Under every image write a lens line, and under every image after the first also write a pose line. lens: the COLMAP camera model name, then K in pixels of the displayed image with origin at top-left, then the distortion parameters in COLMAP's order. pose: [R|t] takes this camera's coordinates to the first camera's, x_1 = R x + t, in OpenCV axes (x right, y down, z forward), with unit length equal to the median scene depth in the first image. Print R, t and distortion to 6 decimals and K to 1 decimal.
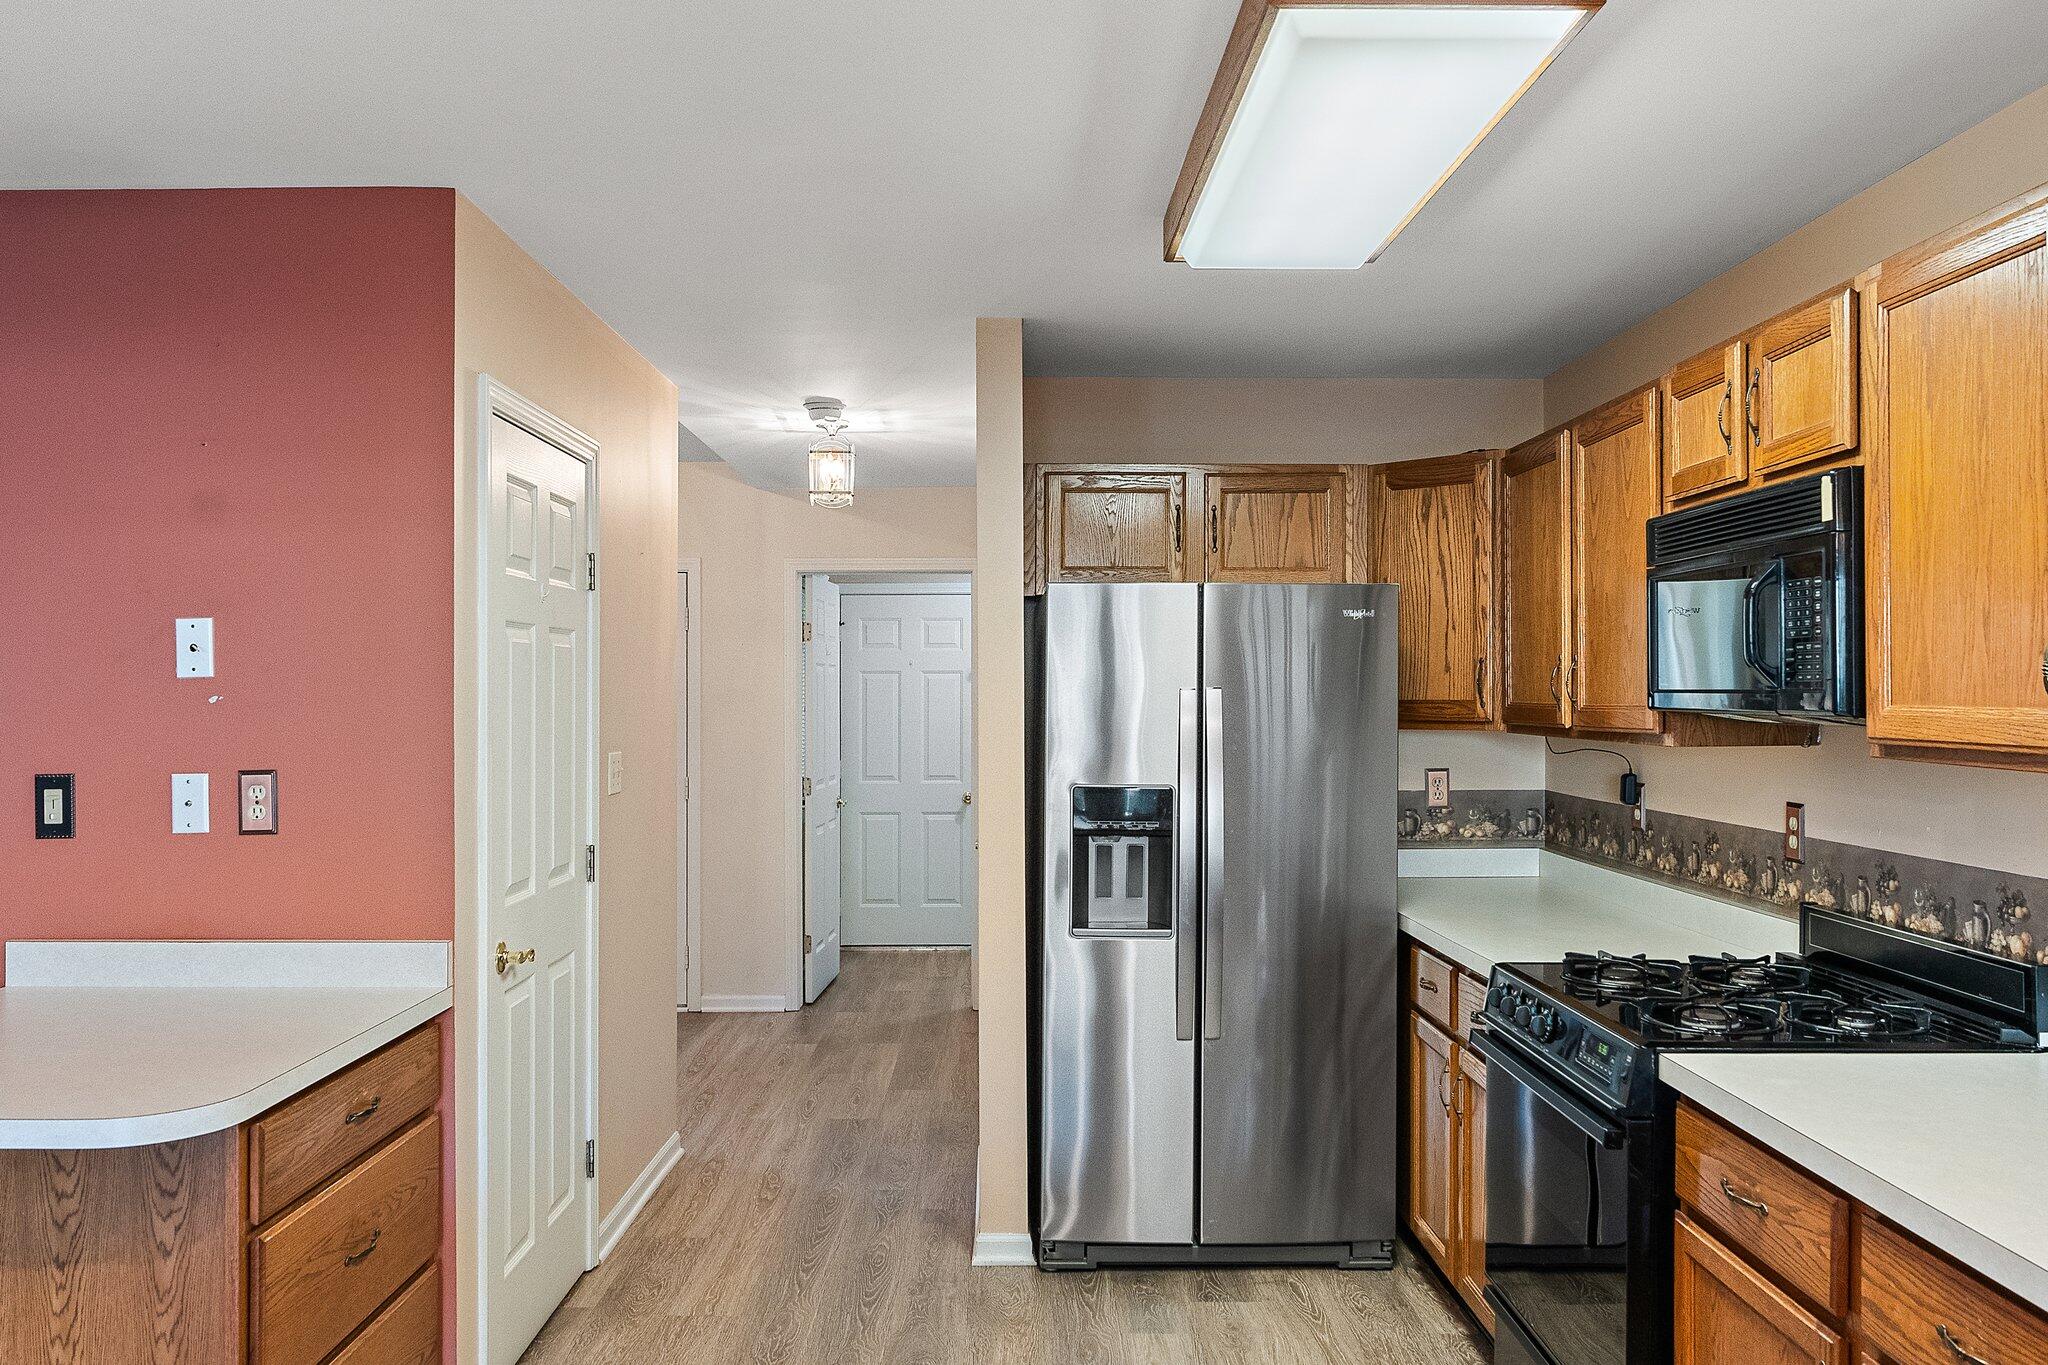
lens RADIAL K [[1592.1, 0, 1026.6], [0, 1592.1, 687.1], [0, 0, 1]] dist [-0.012144, 0.003084]
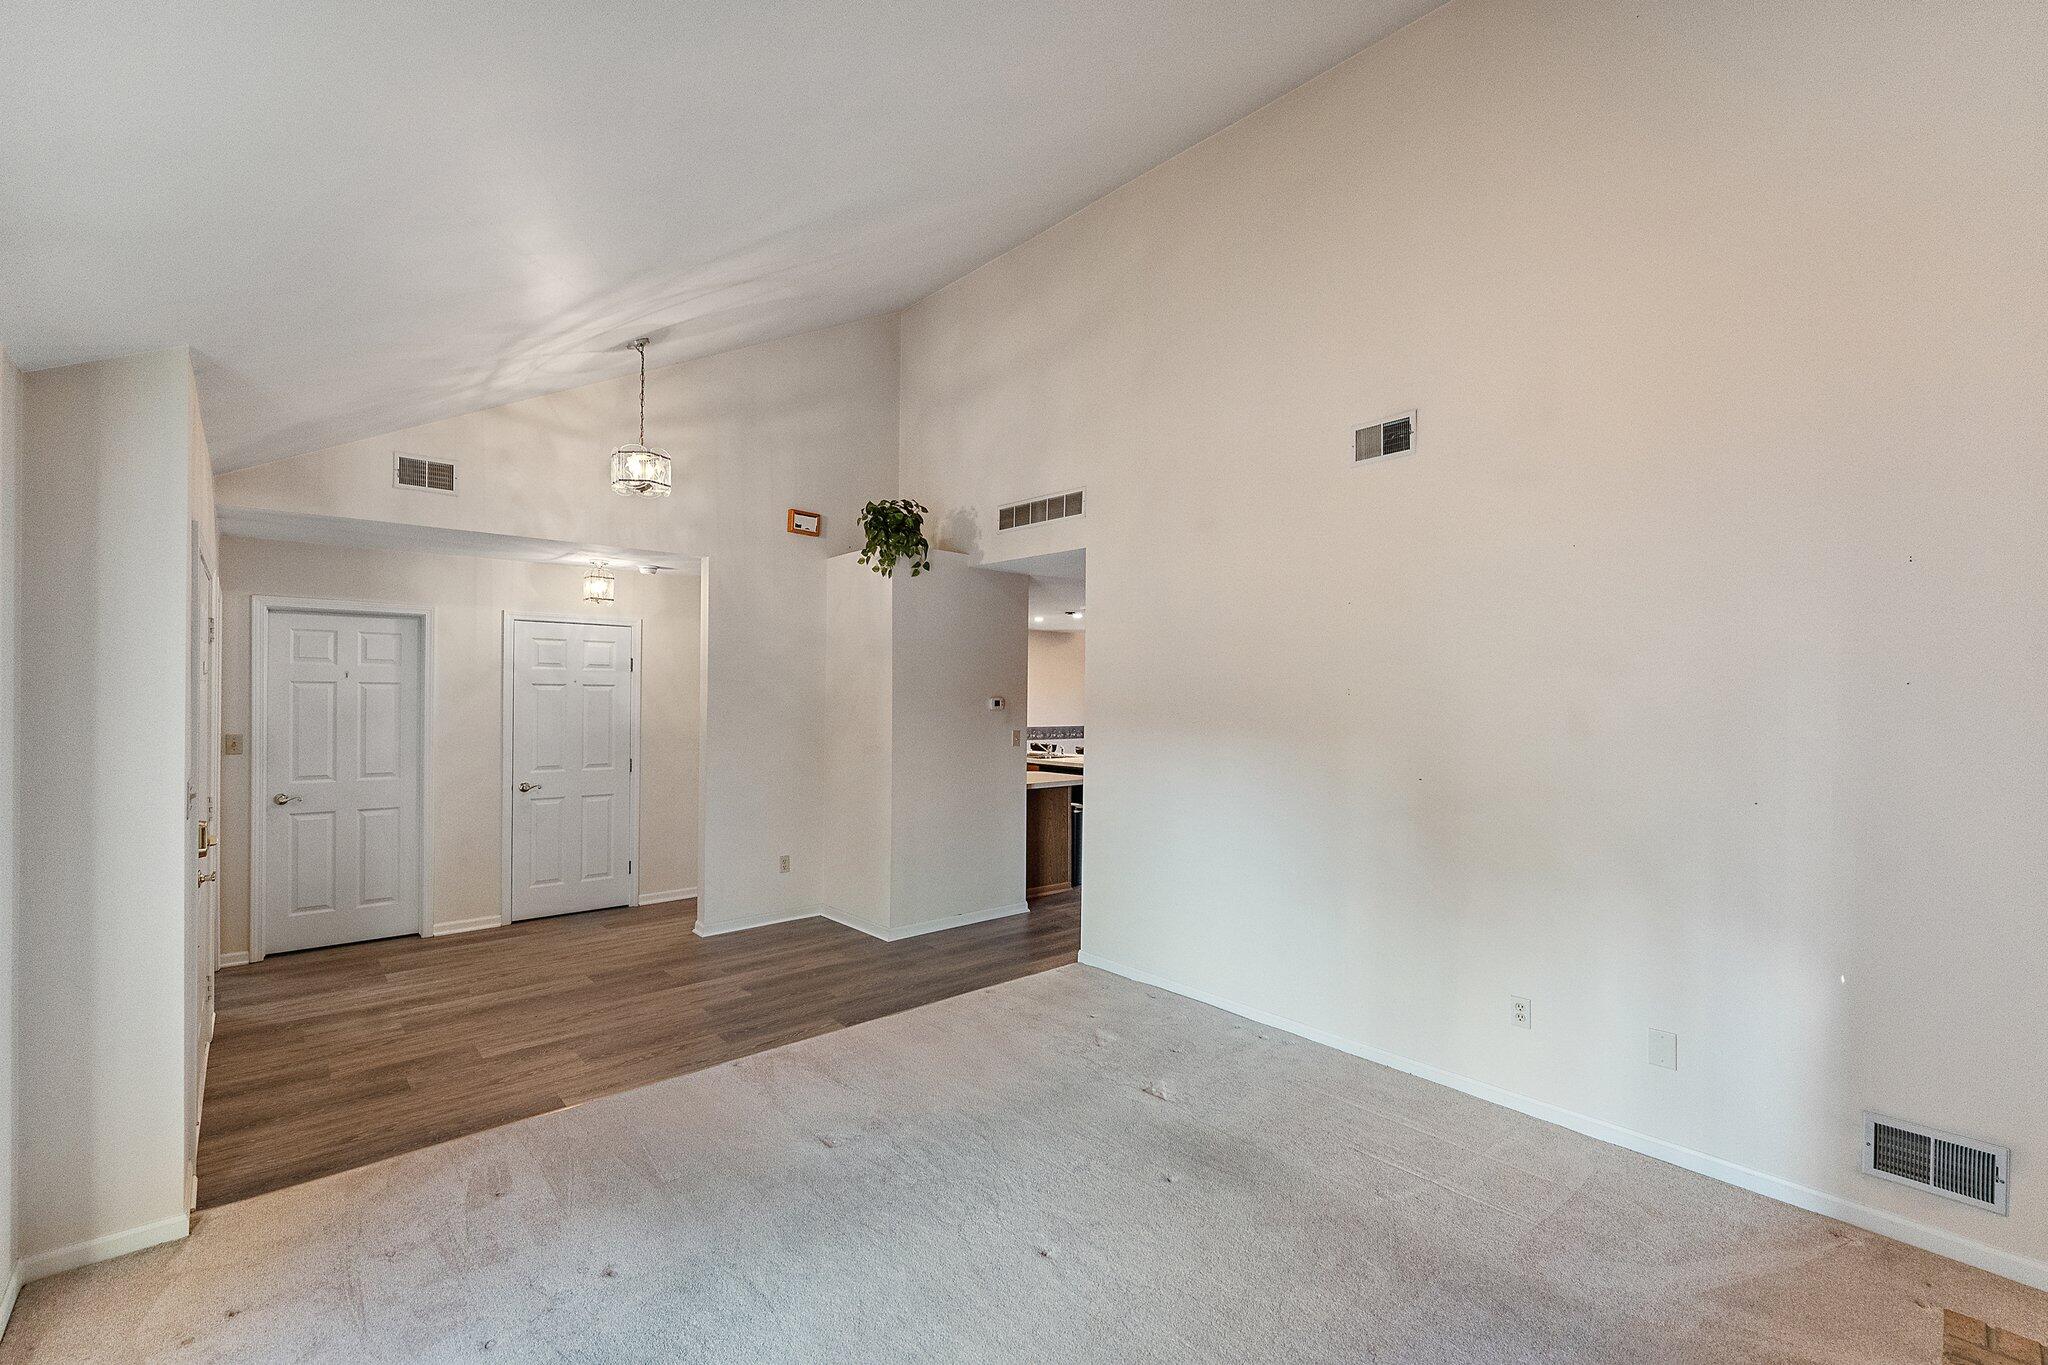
lens RADIAL K [[886.4, 0, 1029.3], [0, 886.4, 697.4], [0, 0, 1]] dist [0.000632, -0.000040]
pose [[-0.655629, -0.024611, 0.754682, -2.105505], [-0.022830, 0.999658, 0.012767, -0.064073], [-0.754738, -0.008859, -0.655967, 2.182079]]
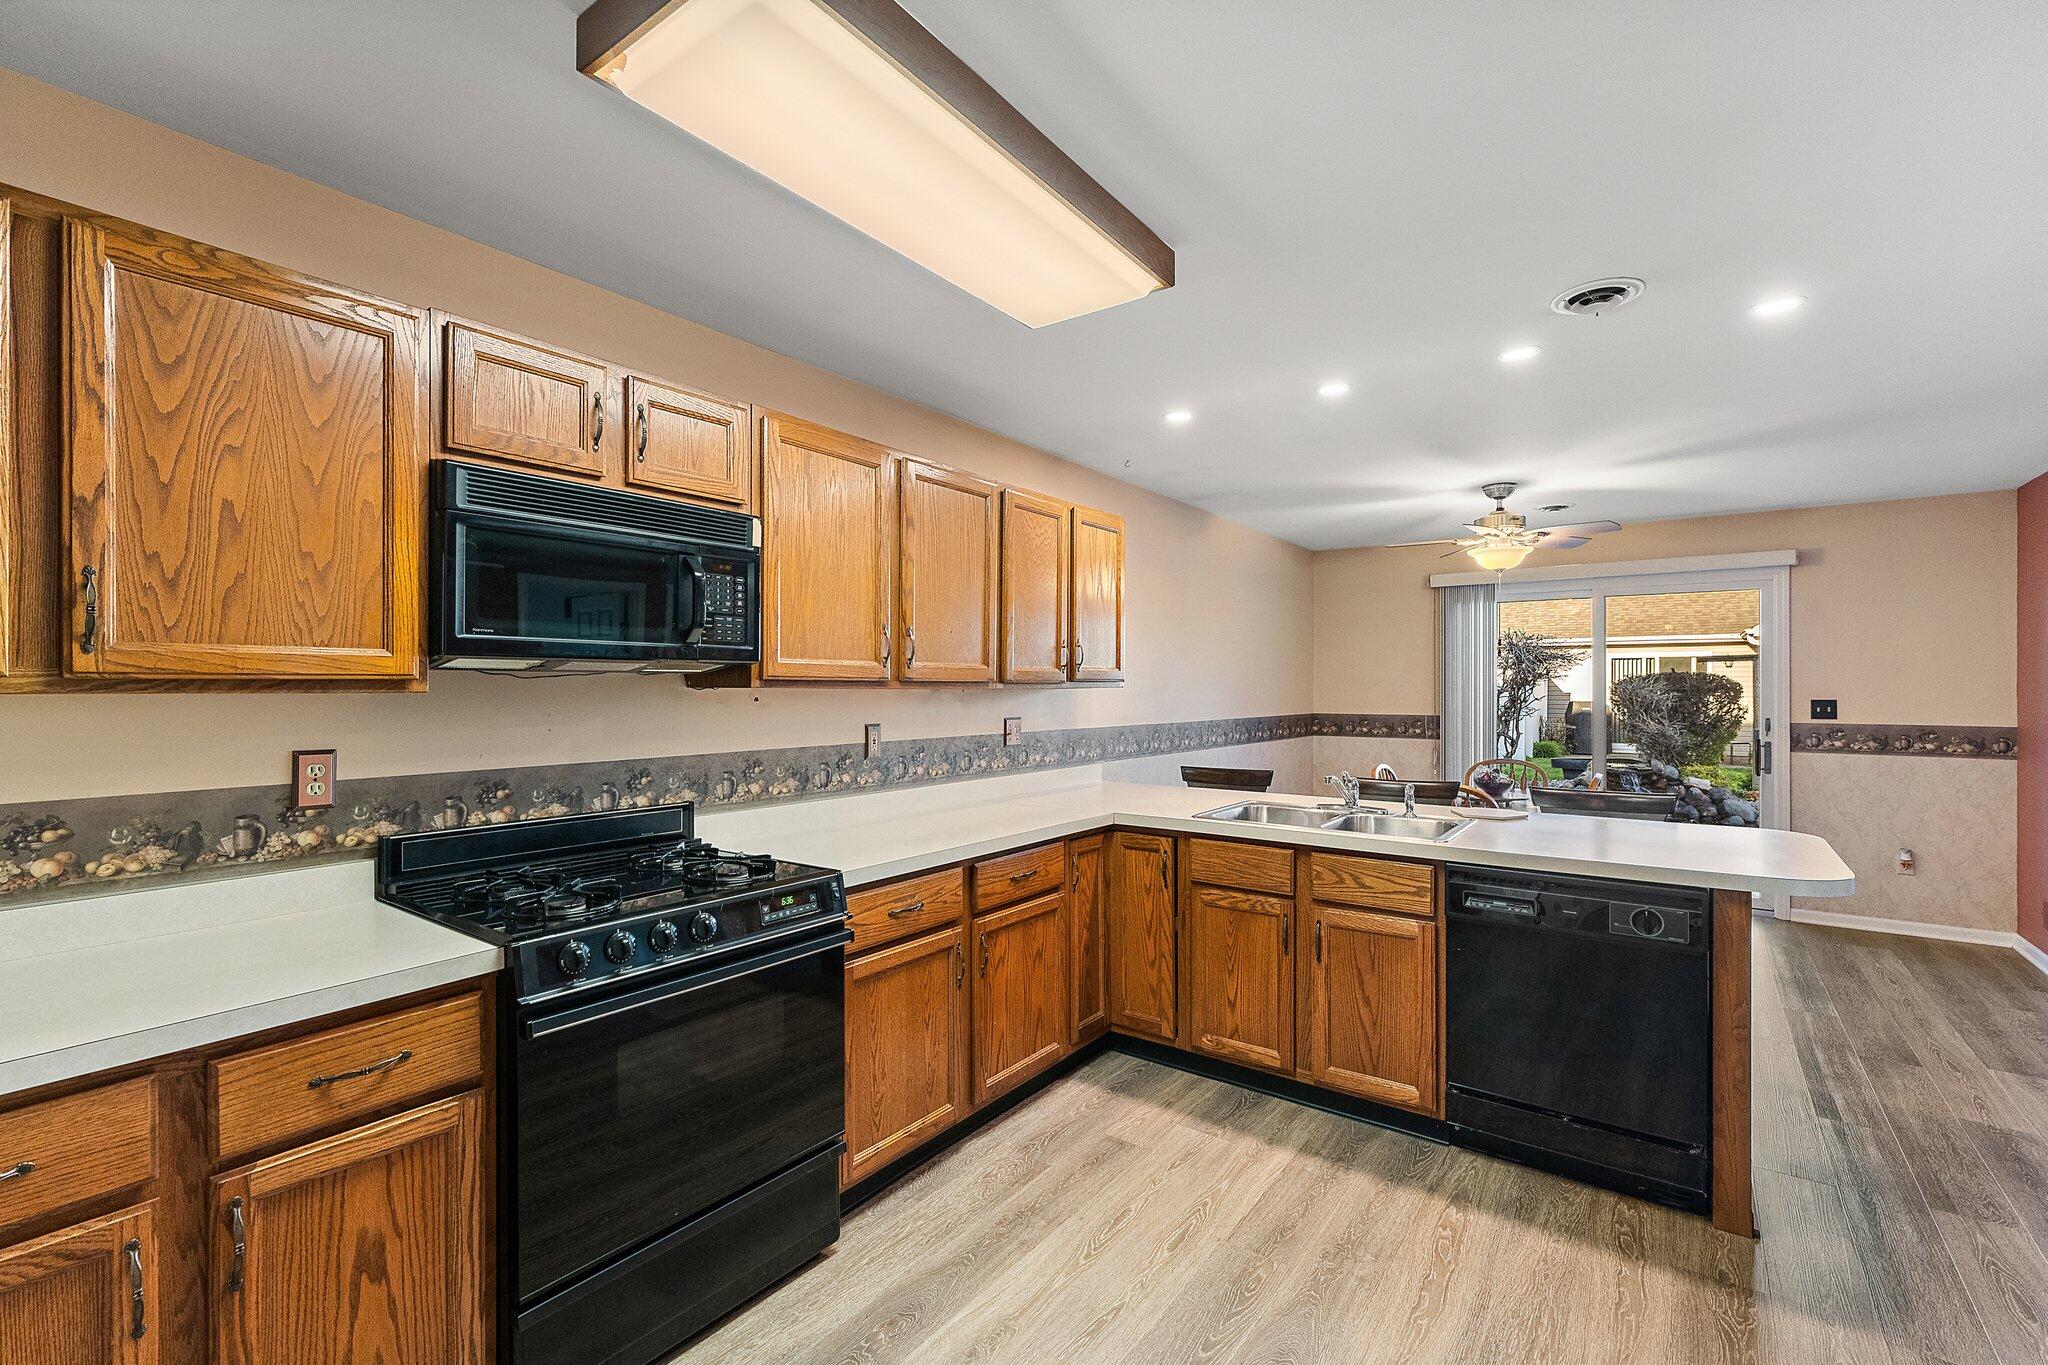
lens RADIAL K [[886.4, 0, 1025.9], [0, 886.4, 687.5], [0, 0, 1]] dist [0.000632, -0.000040]
pose [[-0.796612, -0.011323, 0.604385, -0.214383], [-0.011447, 0.999928, 0.003645, 0.026269], [-0.604383, -0.004015, -0.796684, 1.174154]]
